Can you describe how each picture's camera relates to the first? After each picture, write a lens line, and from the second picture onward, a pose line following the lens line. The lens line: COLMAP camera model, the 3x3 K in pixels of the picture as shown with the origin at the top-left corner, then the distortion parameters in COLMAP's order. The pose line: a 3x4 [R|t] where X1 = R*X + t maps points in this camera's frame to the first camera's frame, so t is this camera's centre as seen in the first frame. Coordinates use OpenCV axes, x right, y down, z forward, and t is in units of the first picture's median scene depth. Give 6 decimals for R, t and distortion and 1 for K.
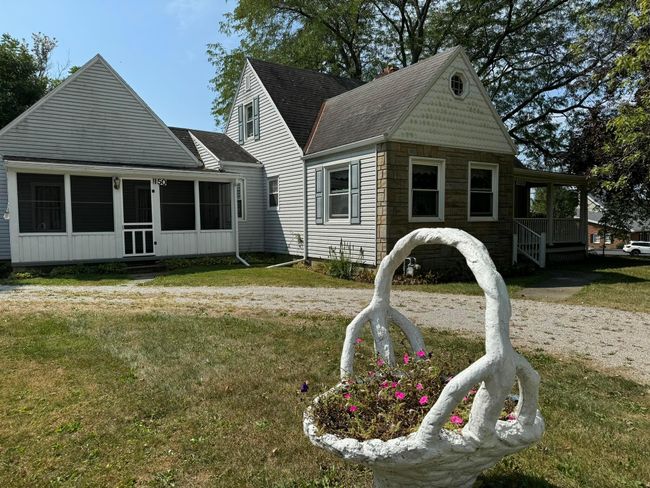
lens RADIAL K [[467.0, 0, 326.4], [0, 467.0, 249.4], [0, 0, 1]] dist [0.062732, -0.035544]
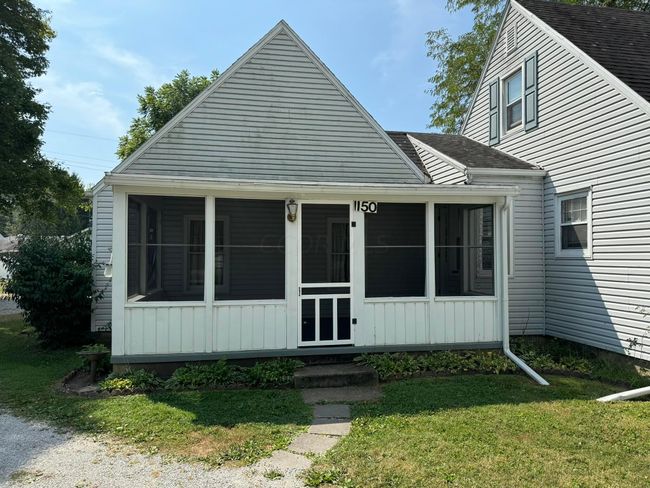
lens RADIAL K [[467.0, 0, 342.8], [0, 467.0, 252.1], [0, 0, 1]] dist [0.062732, -0.035544]
pose [[0.930507, -0.000064, -0.366274, -0.183152], [-0.027041, 0.997259, -0.068870, -0.054579], [0.365275, 0.073988, 0.927955, 0.501700]]
